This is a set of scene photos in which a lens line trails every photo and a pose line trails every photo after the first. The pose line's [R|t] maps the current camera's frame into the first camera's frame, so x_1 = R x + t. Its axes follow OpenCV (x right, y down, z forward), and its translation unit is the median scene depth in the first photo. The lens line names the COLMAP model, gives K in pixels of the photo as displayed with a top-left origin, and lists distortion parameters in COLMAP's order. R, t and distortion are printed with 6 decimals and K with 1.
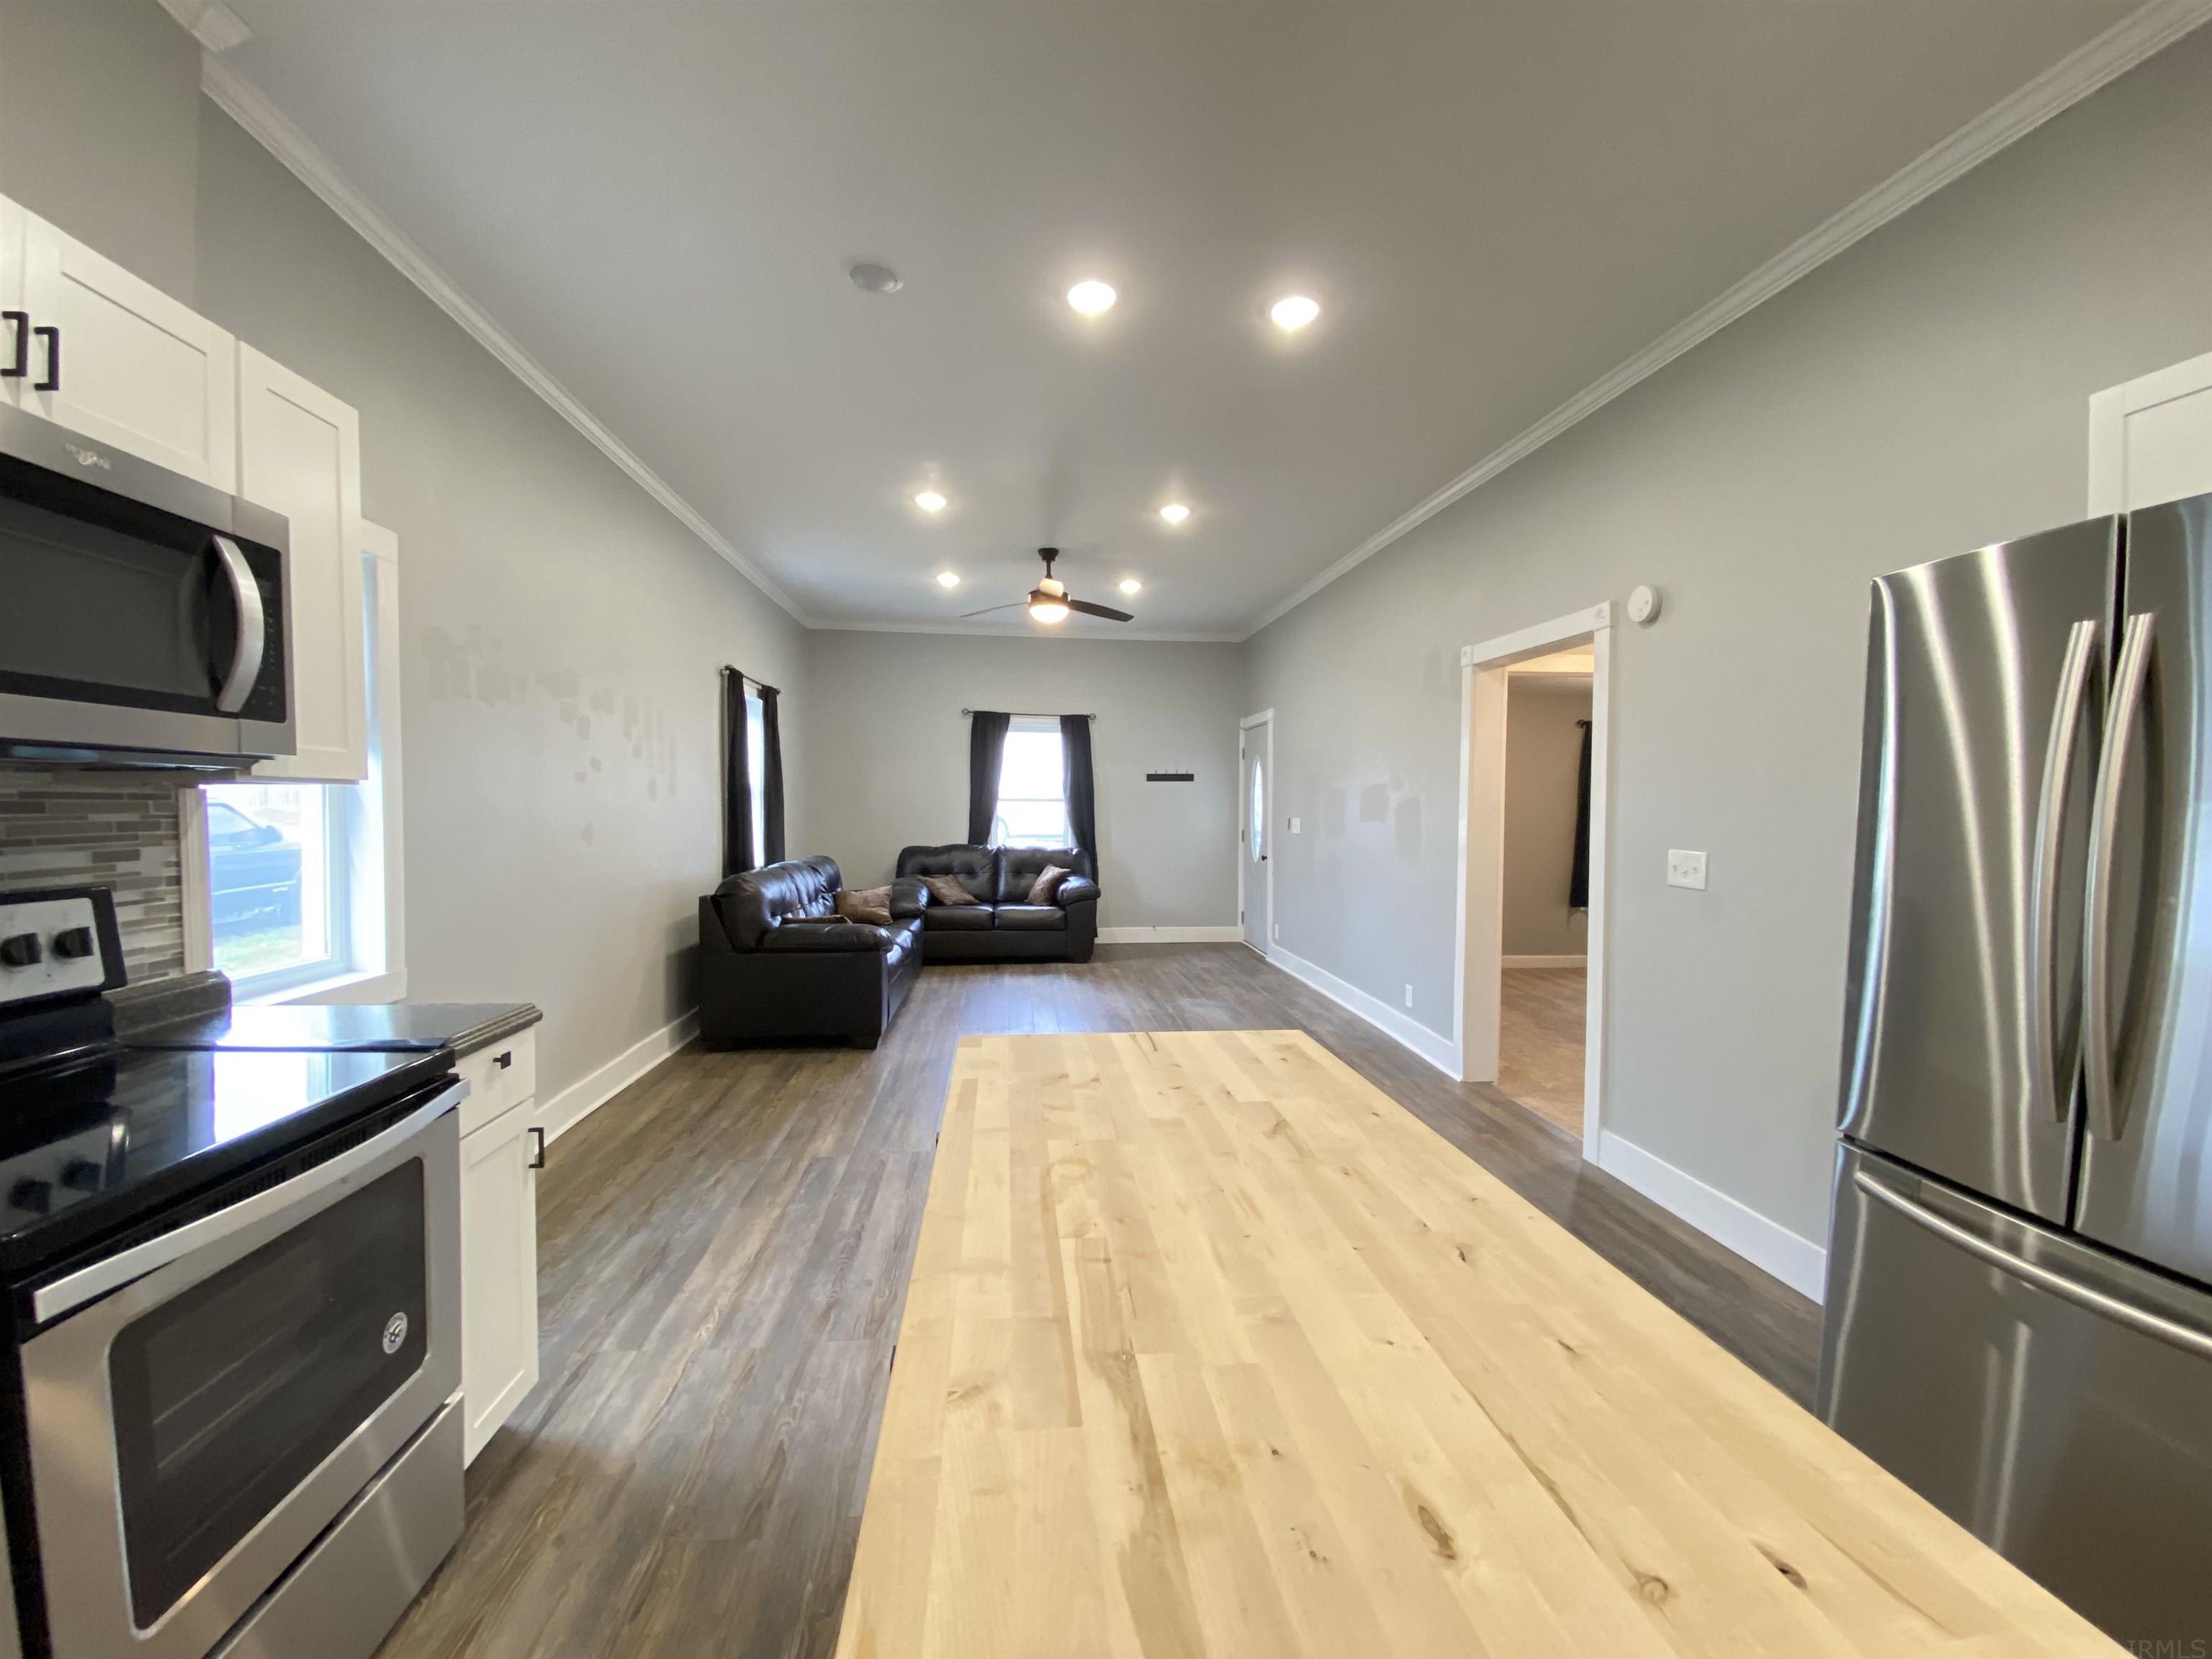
lens RADIAL K [[910.1, 0, 1103.4], [0, 910.1, 841.1], [0, 0, 1]] dist [0.001640, -0.004633]
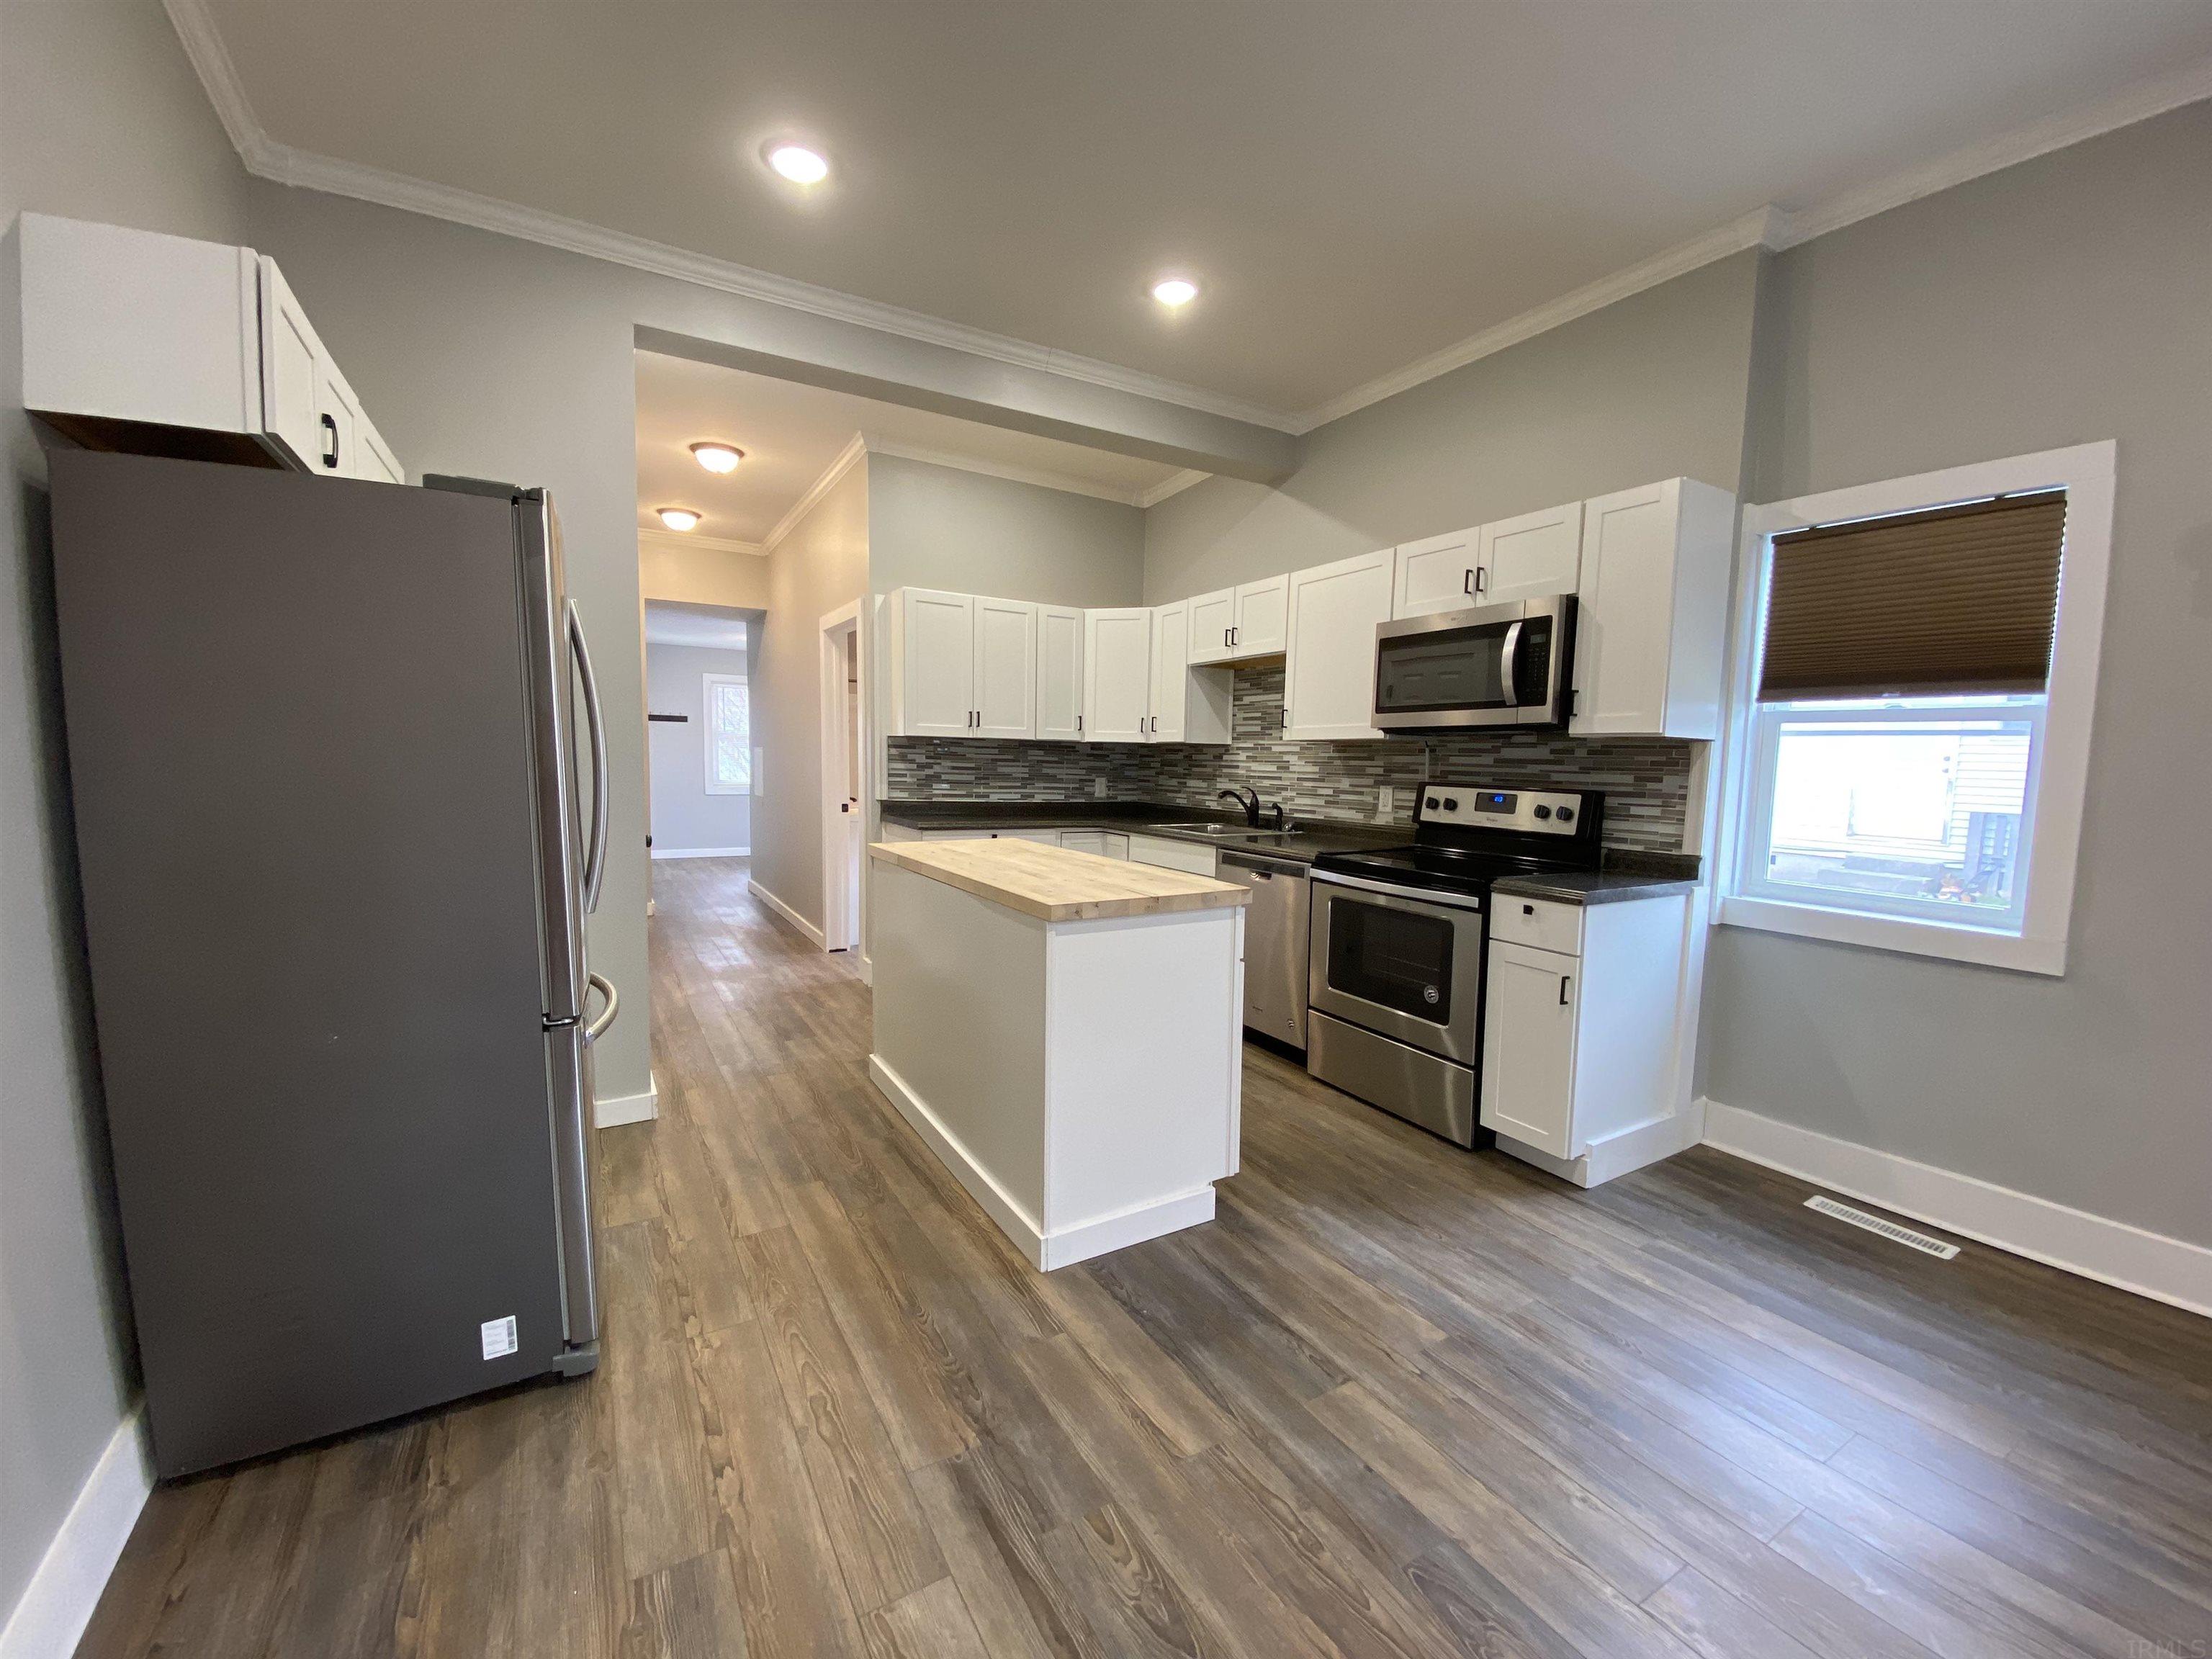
lens RADIAL K [[910.1, 0, 1106.5], [0, 910.1, 839.5], [0, 0, 1]] dist [0.001640, -0.004633]
pose [[-0.914382, 0.012981, -0.404644, 0.681088], [-0.039066, 0.991993, 0.120102, -0.042336], [0.402963, 0.125627, -0.906553, 2.248622]]
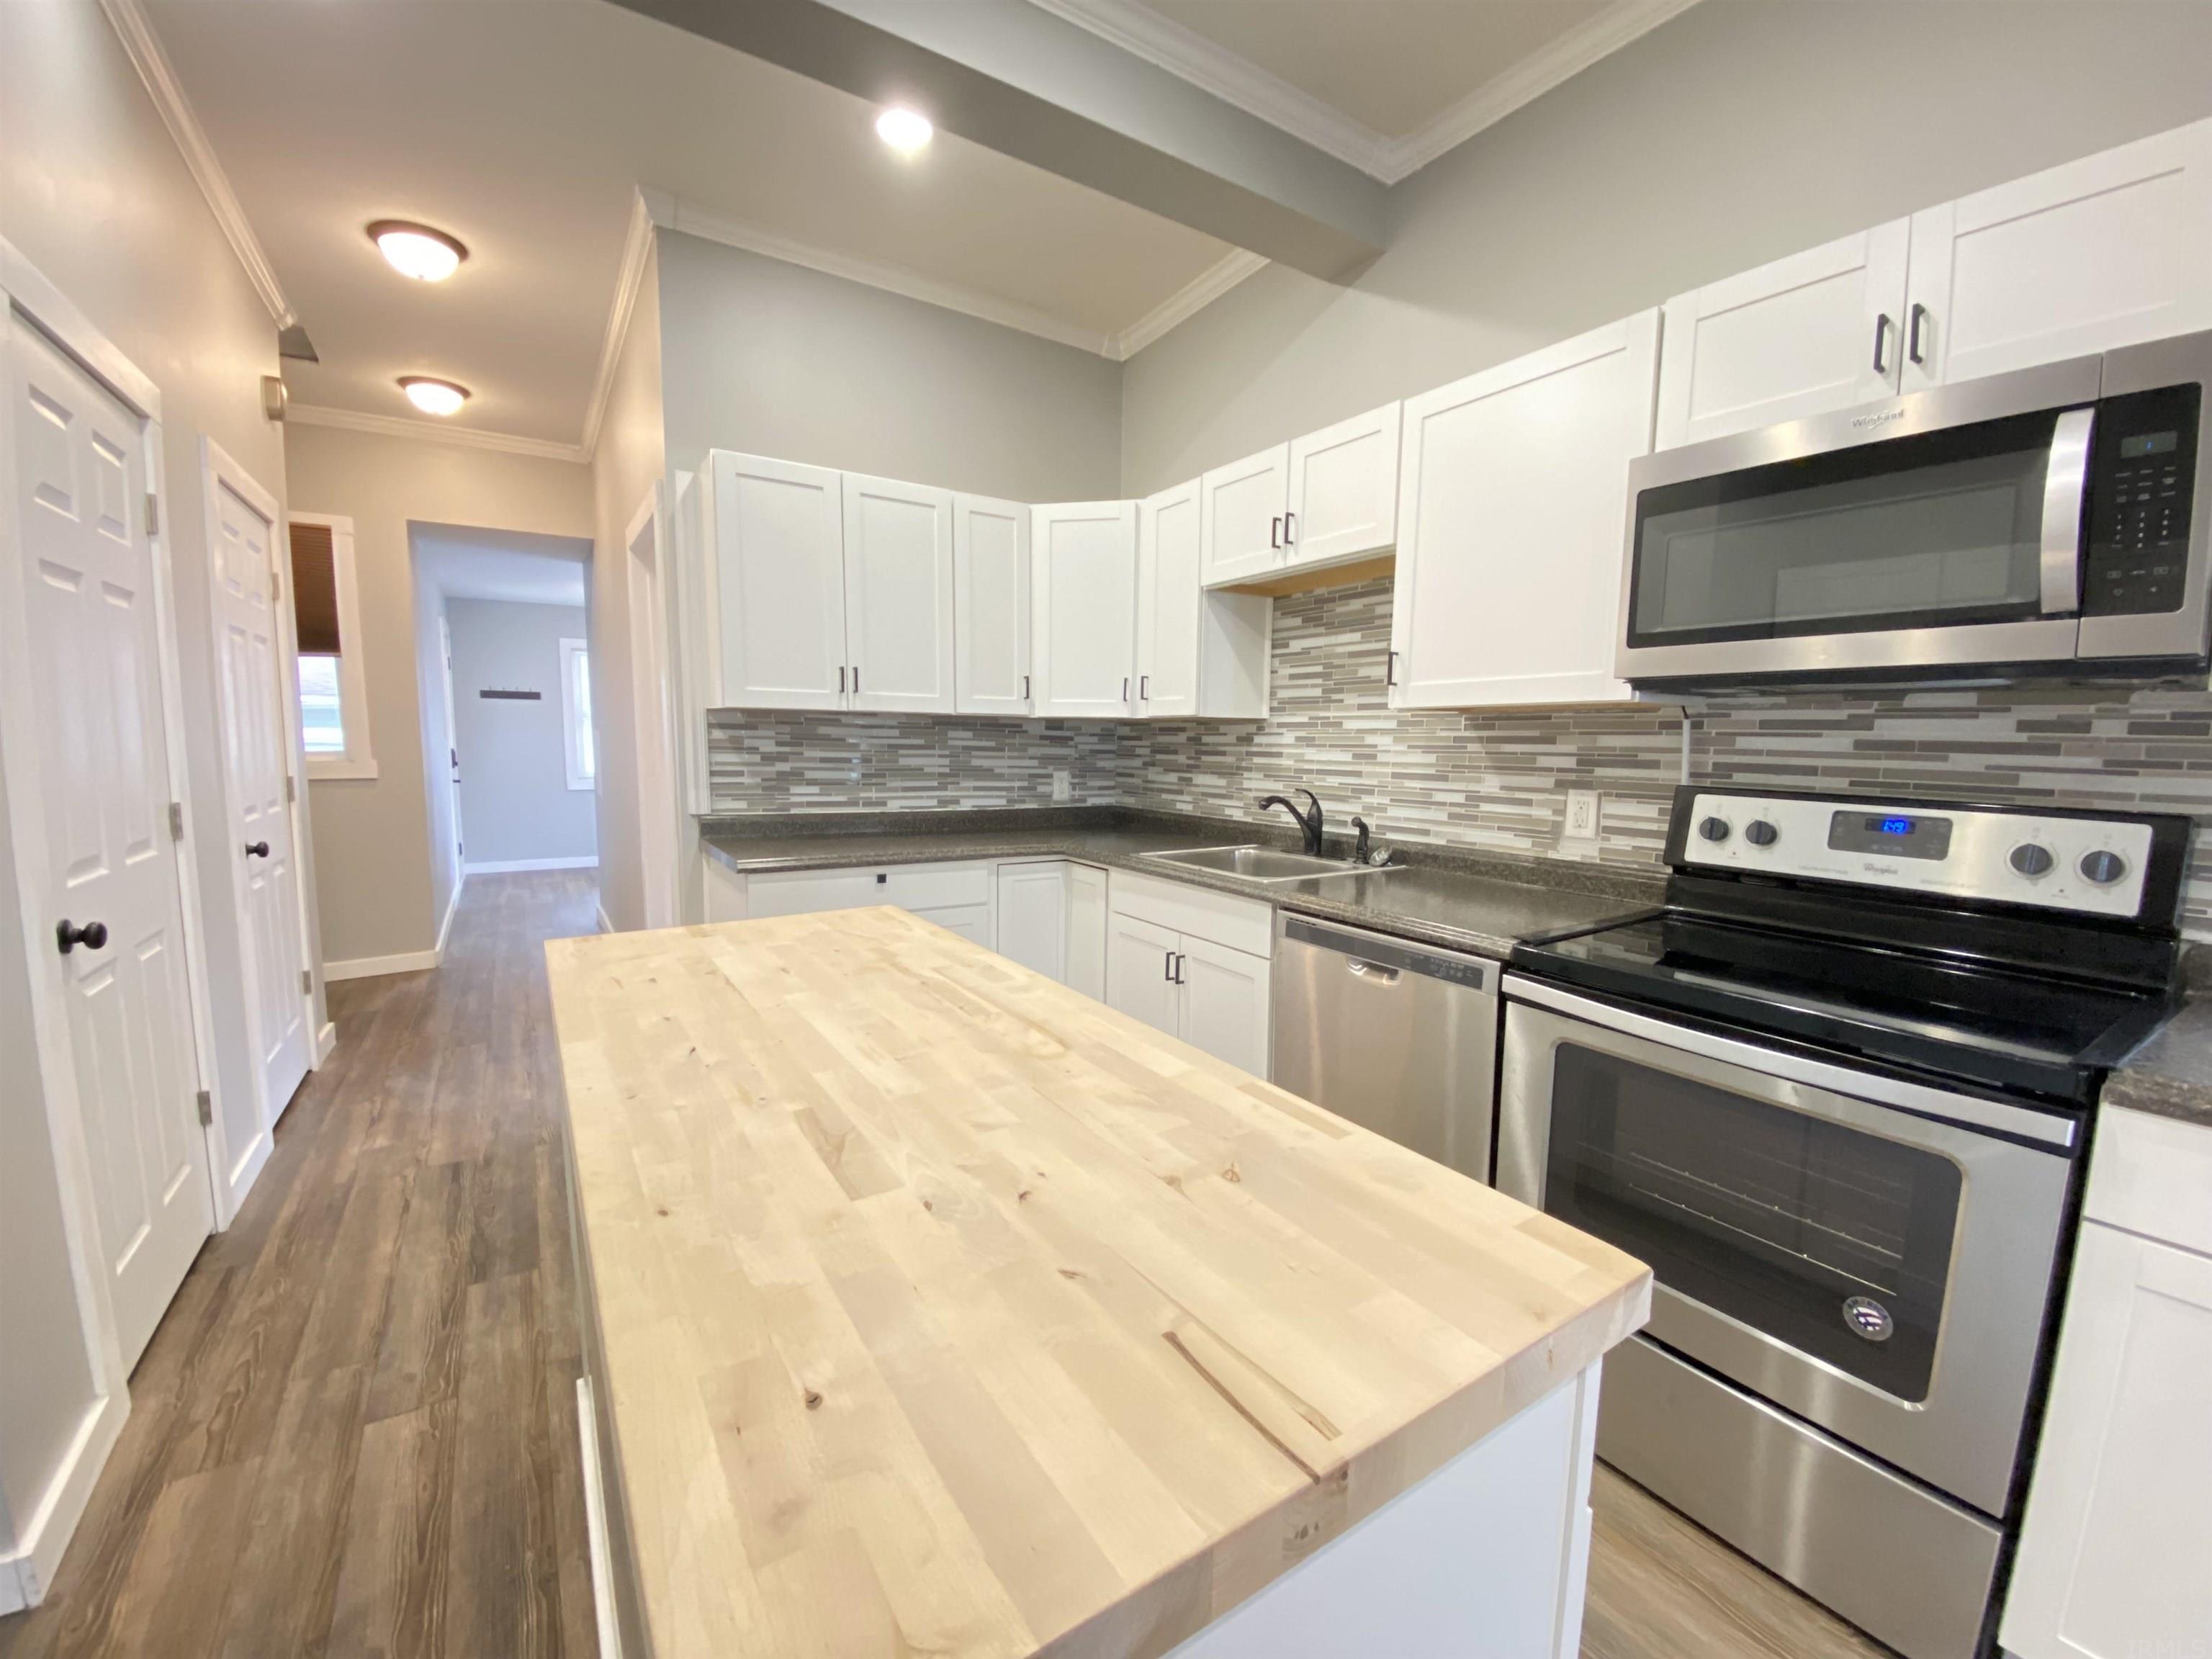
lens RADIAL K [[910.1, 0, 1119.4], [0, 910.1, 831.2], [0, 0, 1]] dist [0.001640, -0.004633]
pose [[-0.890452, 0.033700, -0.453827, 0.223776], [-0.030773, 0.990512, 0.133933, -0.020807], [0.454035, 0.133227, -0.880967, 1.206145]]
